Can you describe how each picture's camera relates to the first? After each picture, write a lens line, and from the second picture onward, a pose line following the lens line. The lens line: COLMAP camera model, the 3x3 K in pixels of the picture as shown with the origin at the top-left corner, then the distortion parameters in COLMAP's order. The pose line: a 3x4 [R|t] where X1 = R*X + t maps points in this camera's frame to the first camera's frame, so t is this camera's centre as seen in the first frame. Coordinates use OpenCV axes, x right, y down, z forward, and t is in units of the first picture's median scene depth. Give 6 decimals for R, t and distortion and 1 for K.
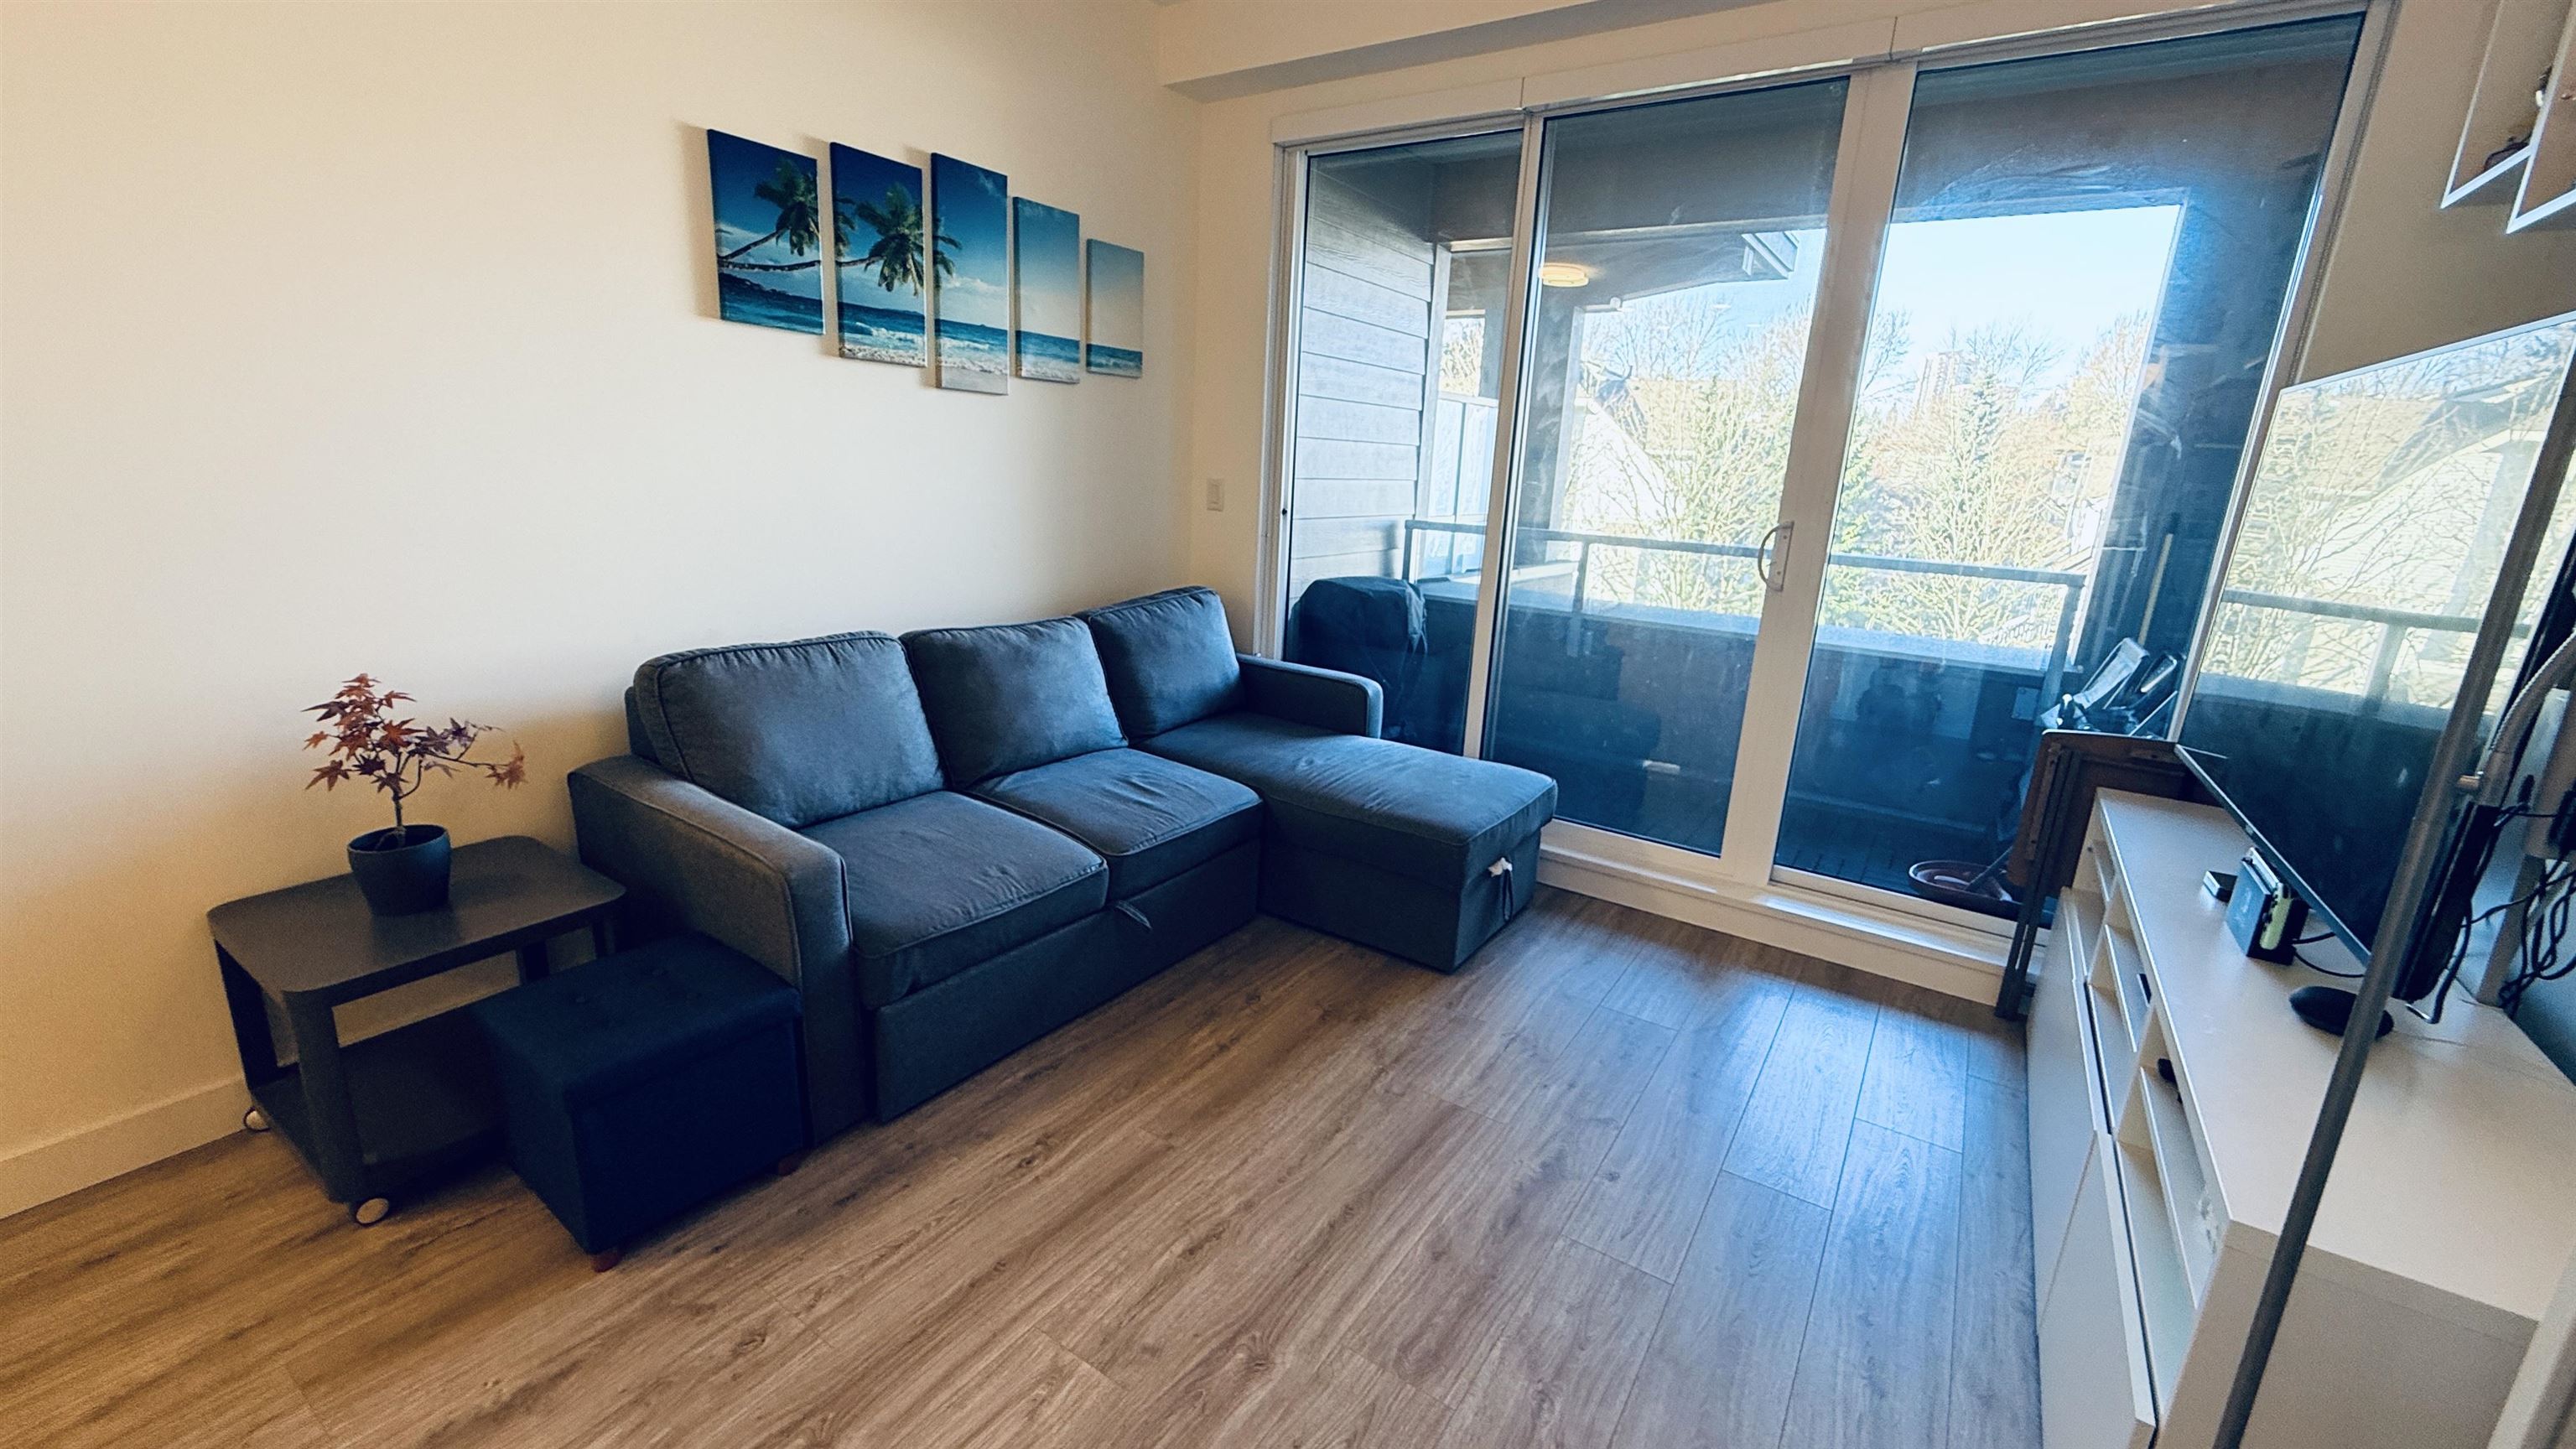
lens RADIAL K [[1029.7, 0, 1281.4], [0, 1029.7, 723.8], [0, 0, 1]] dist [-0.001228, -0.000034]
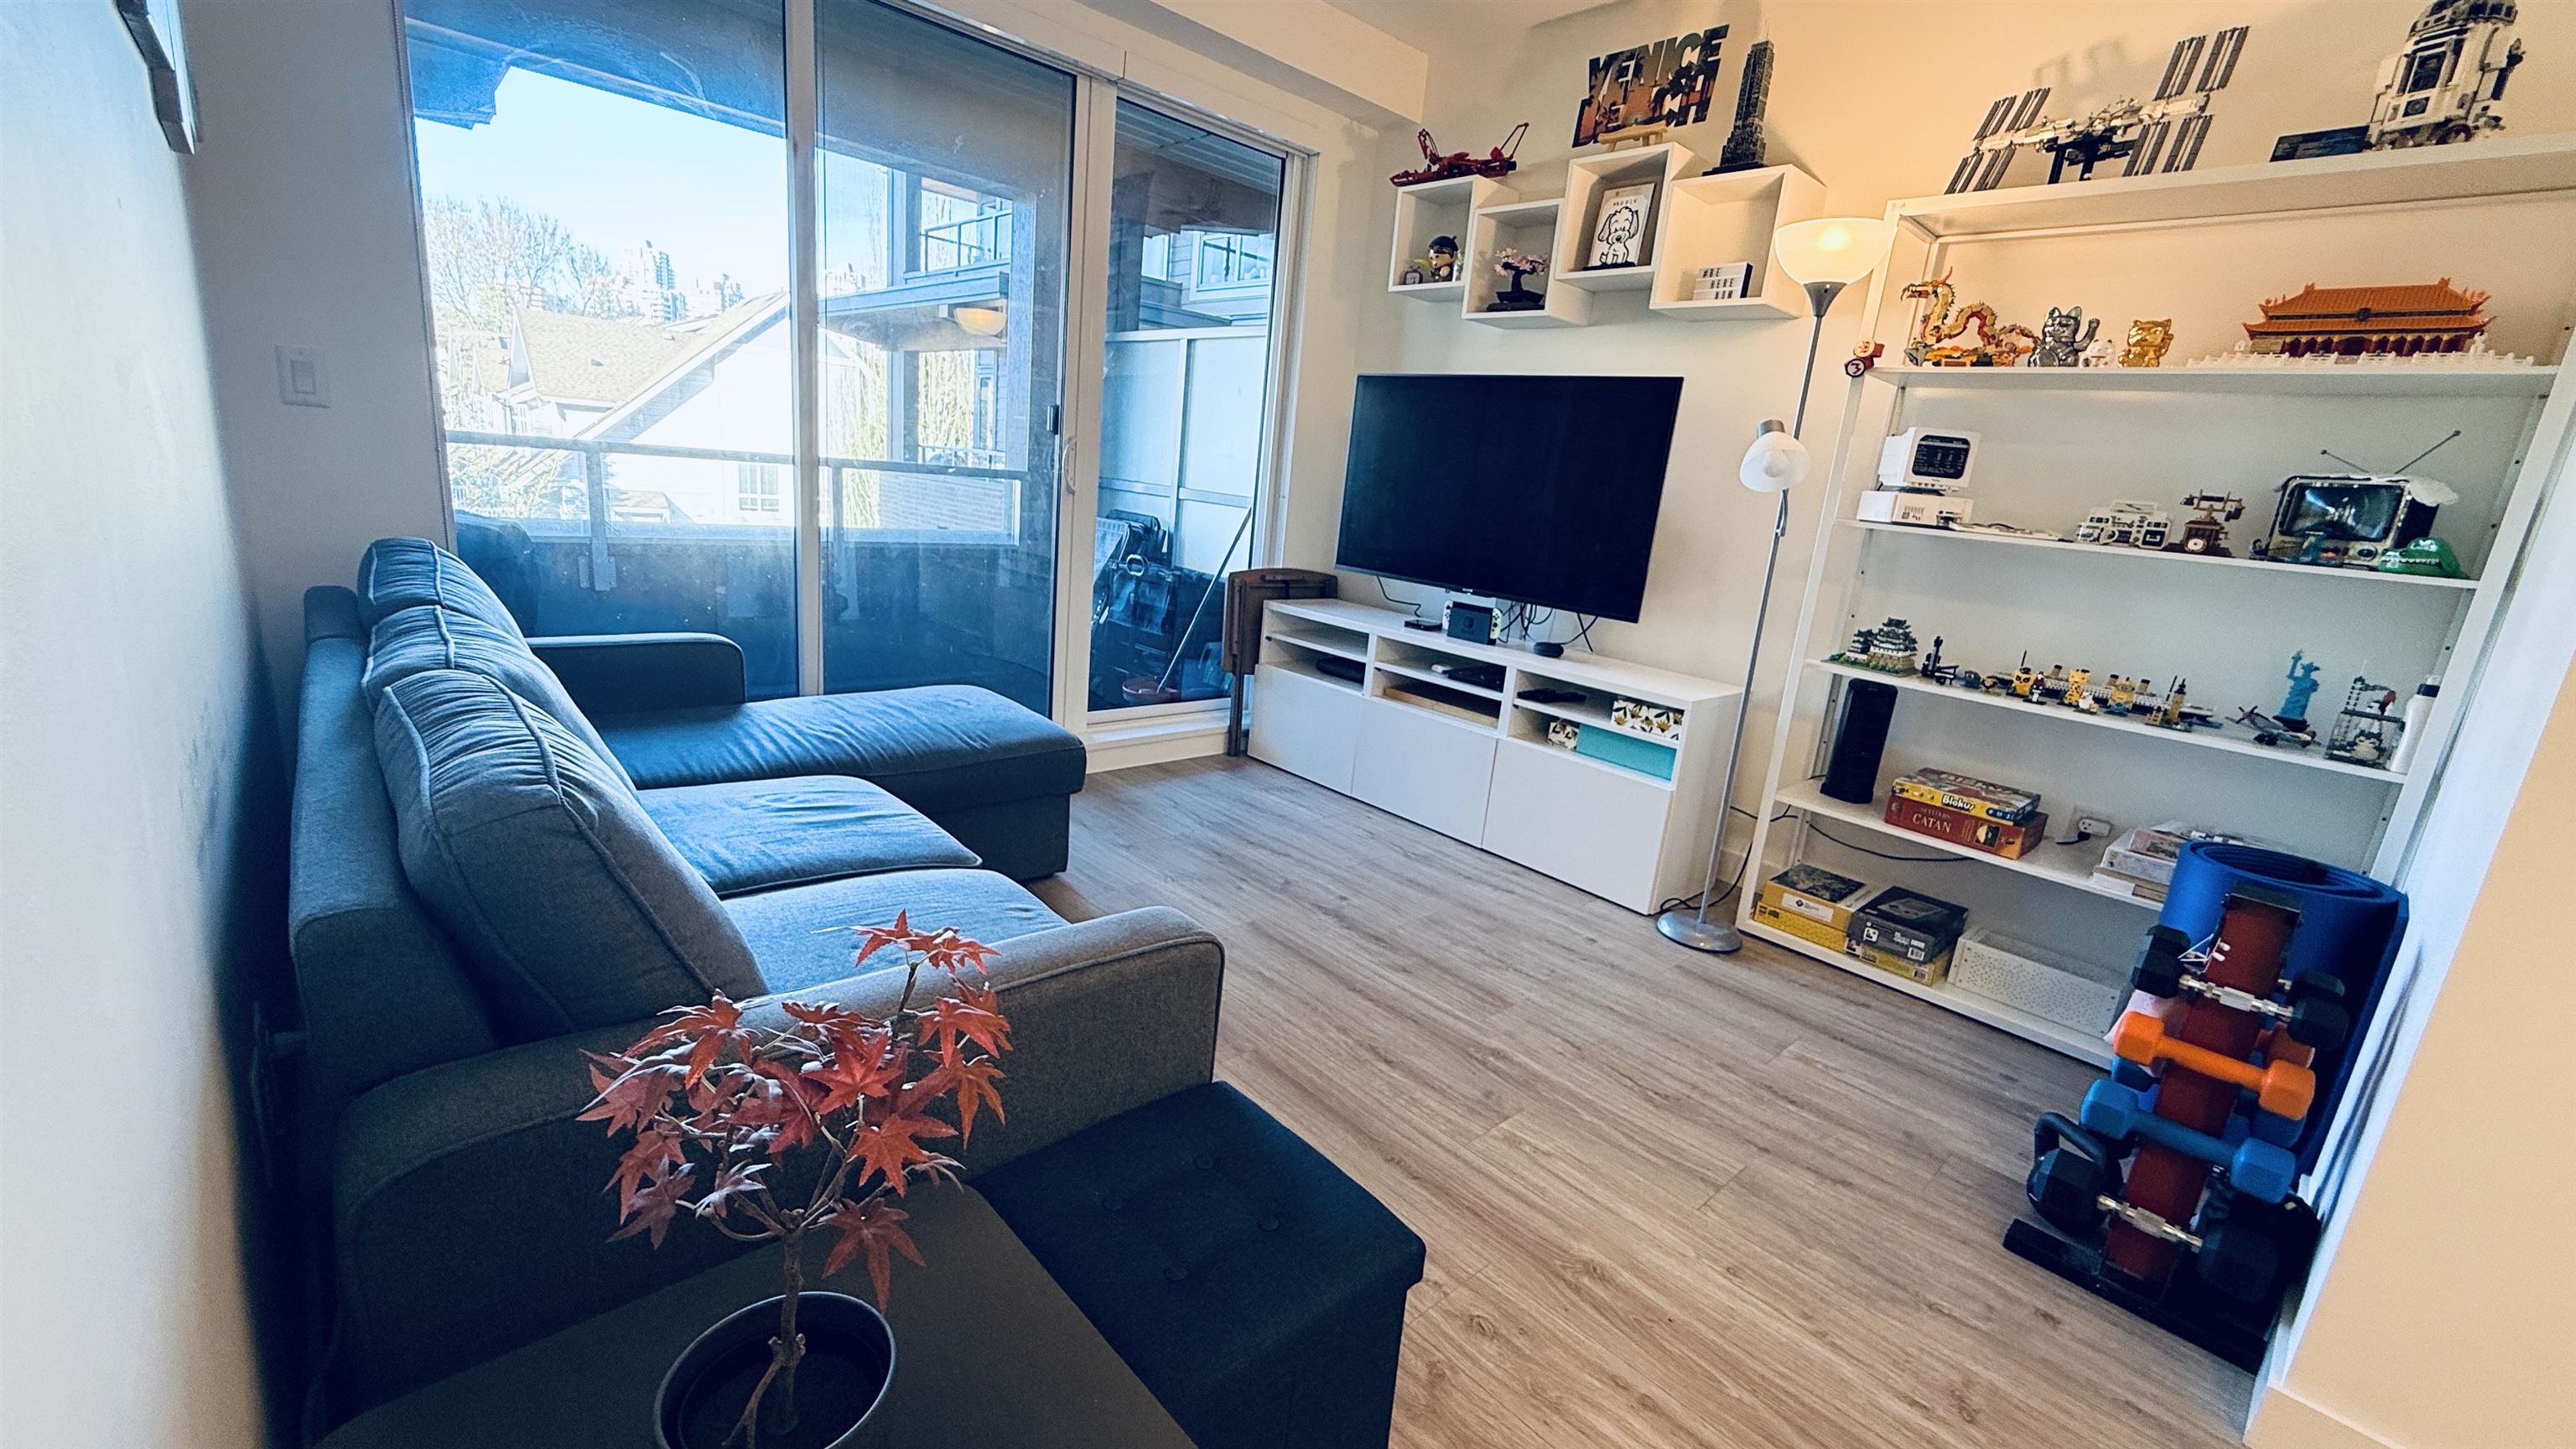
lens RADIAL K [[1029.7, 0, 1281.4], [0, 1029.7, 723.8], [0, 0, 1]] dist [-0.001228, -0.000034]
pose [[0.237555, -0.262082, 0.935351, -1.154053], [0.169338, 0.959344, 0.225797, -0.166935], [-0.956500, 0.104751, 0.272277, 0.752054]]
